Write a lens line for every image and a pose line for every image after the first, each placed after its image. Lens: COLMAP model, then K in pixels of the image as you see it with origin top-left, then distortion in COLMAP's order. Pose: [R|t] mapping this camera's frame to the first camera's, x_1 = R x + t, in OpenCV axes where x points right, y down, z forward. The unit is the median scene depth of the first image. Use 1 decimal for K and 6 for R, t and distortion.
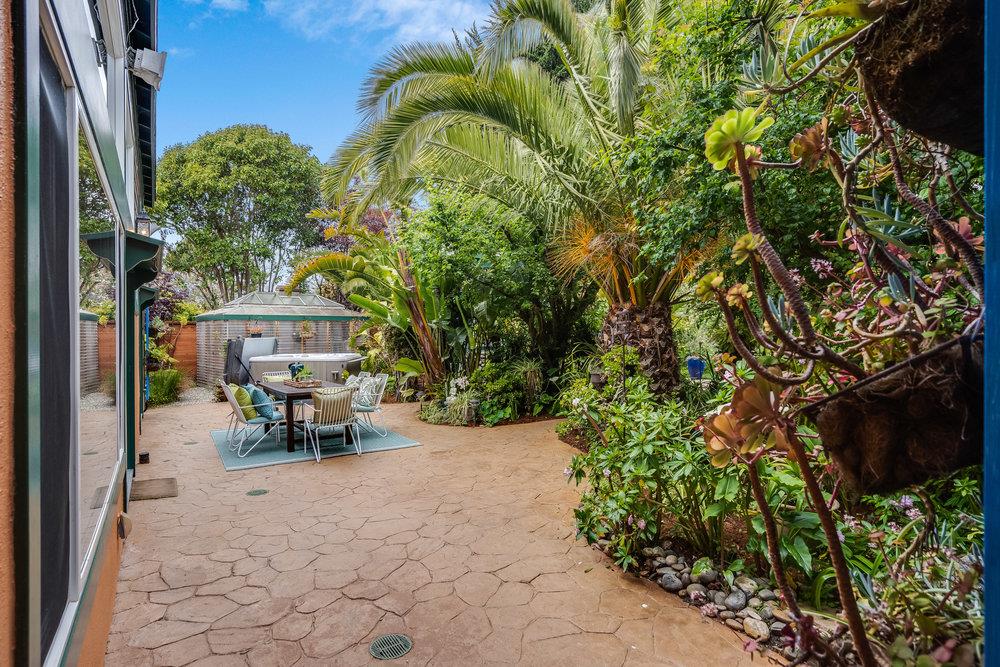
lens RADIAL K [[507.4, 0, 500.2], [0, 507.4, 327.2], [0, 0, 1]] dist [-0.000517, 0.000049]
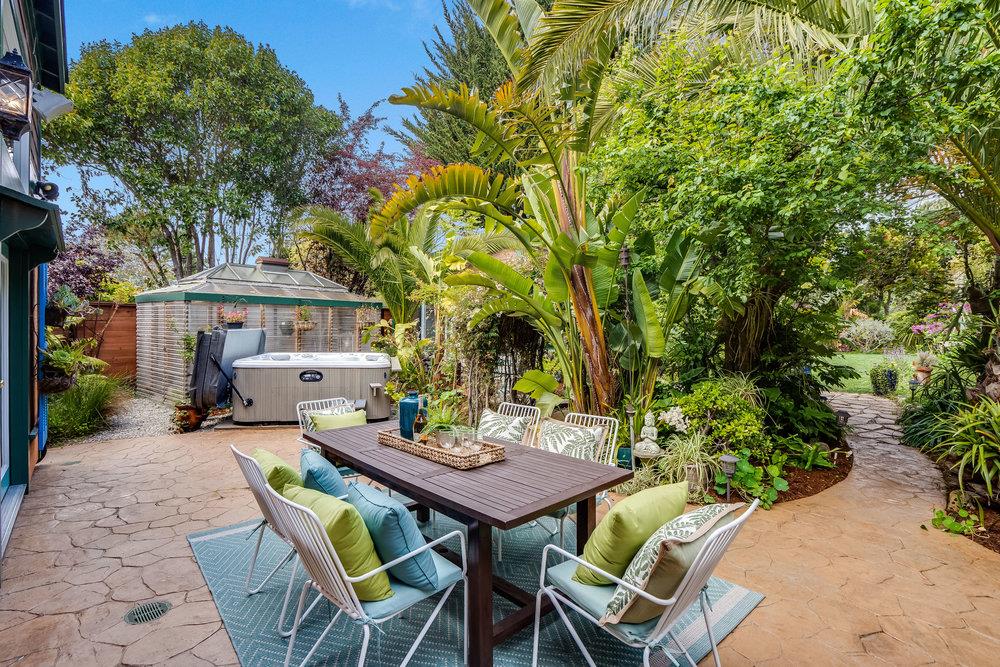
lens RADIAL K [[457.3, 0, 500.0], [0, 457.3, 333.5], [0, 0, 1]] dist [-0.013326, 0.000097]
pose [[0.988466, 0.018101, 0.150356, -0.214858], [-0.022361, 0.999394, 0.026687, 0.003378], [-0.149782, -0.029741, 0.988272, 0.336335]]
